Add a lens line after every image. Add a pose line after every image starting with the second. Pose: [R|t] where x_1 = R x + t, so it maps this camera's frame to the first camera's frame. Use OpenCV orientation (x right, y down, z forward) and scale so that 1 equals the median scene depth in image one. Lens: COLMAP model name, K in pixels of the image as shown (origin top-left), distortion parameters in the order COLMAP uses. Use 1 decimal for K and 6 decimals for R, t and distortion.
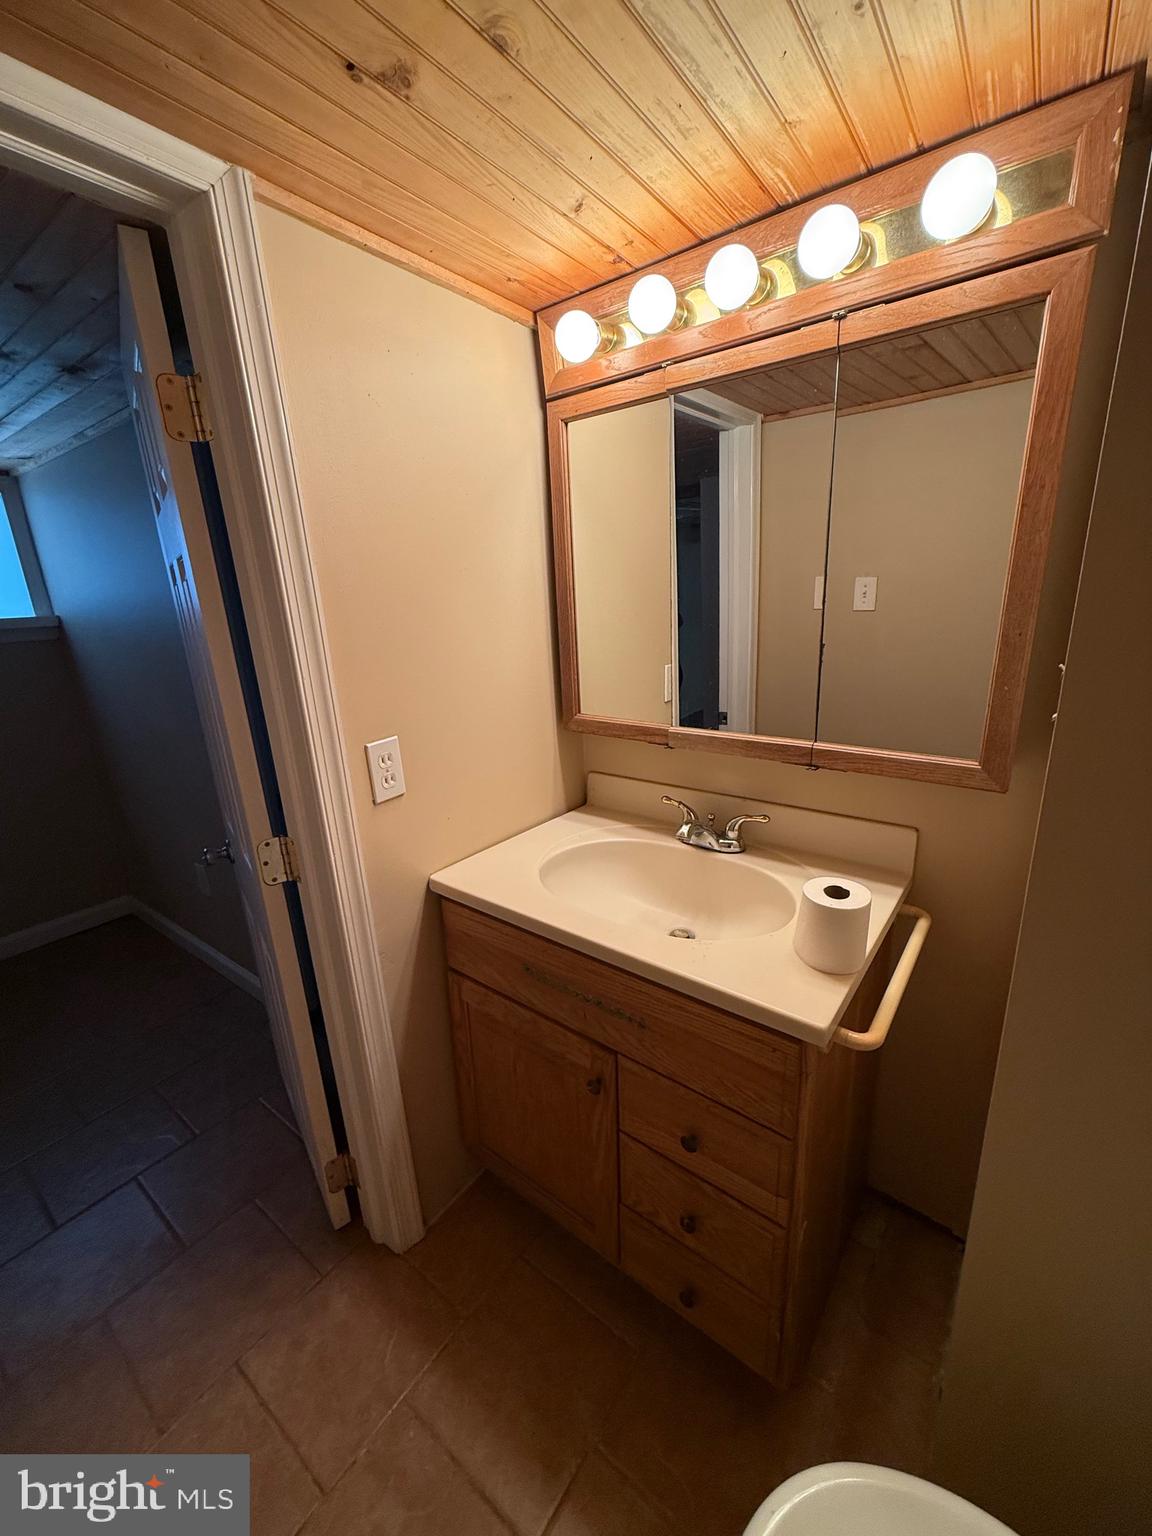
lens RADIAL K [[608.3, 0, 573.9], [0, 608.3, 767.9], [0, 0, 1]] dist [-0.000447, 0.000366]
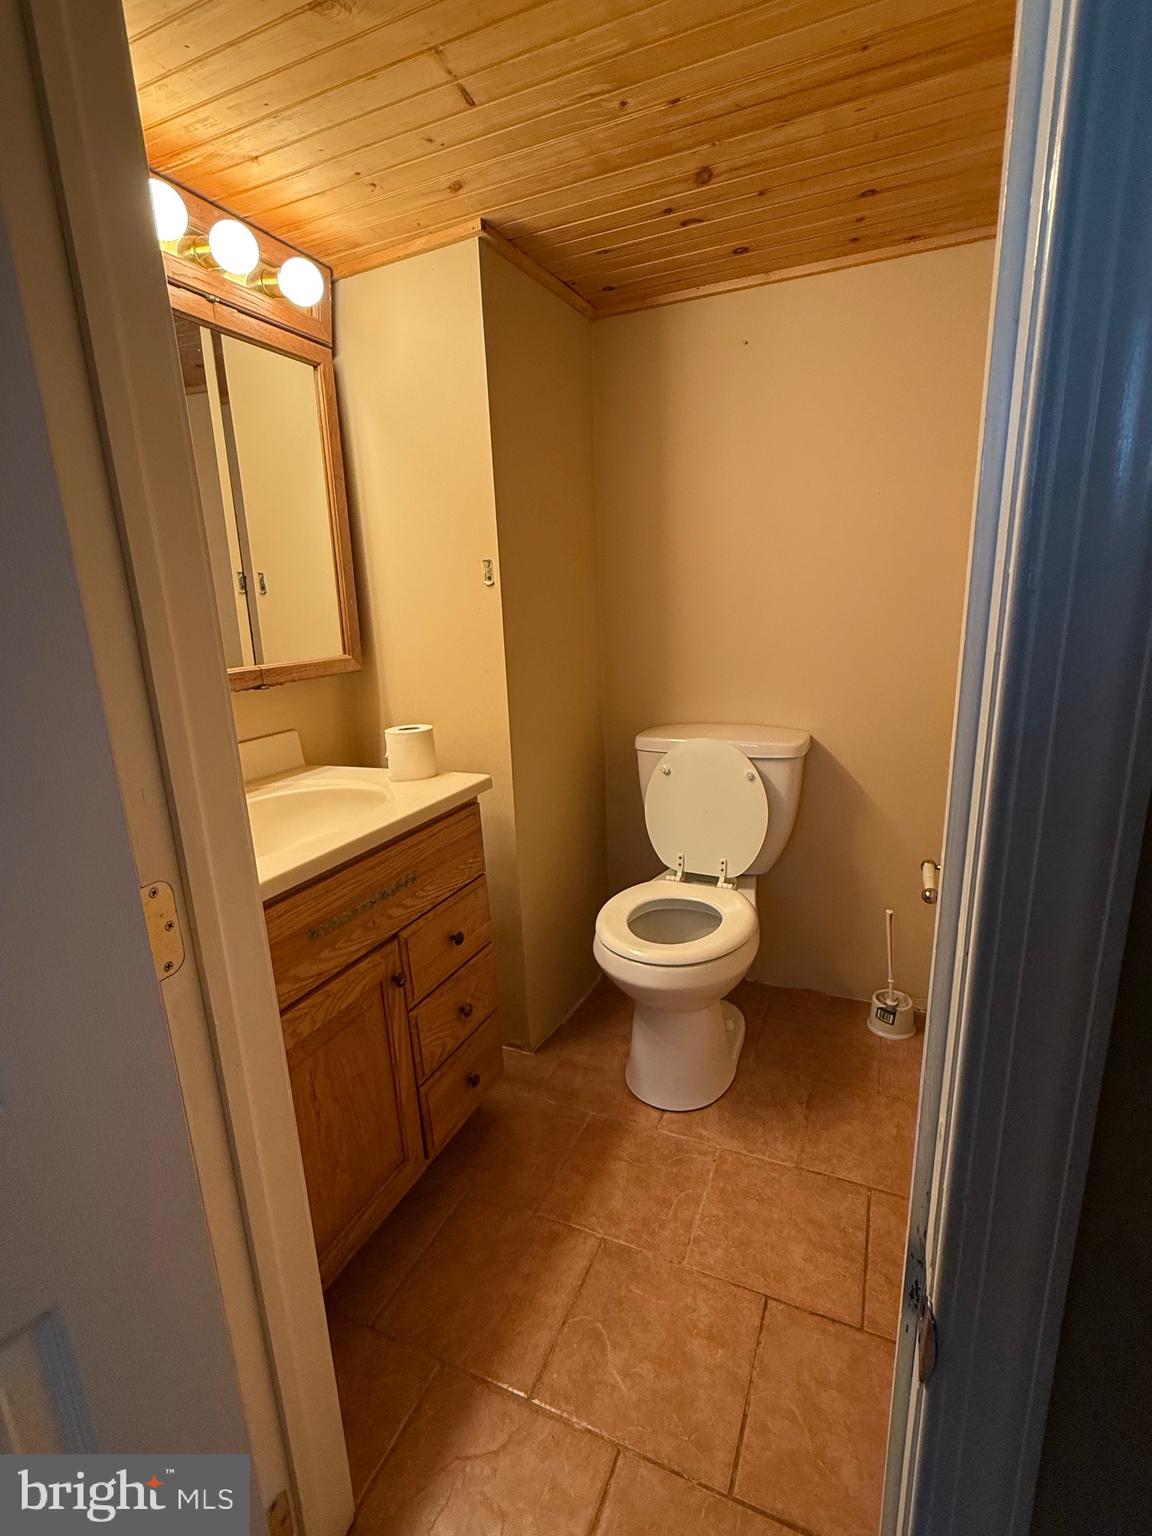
lens RADIAL K [[707.9, 0, 575.3], [0, 707.9, 771.6], [0, 0, 1]] dist [0.001940, 0.000348]
pose [[-0.219209, -0.171101, 0.960558, -1.174652], [0.318716, 0.917937, 0.236243, 0.018003], [-0.922154, 0.357932, -0.146688, 0.822944]]
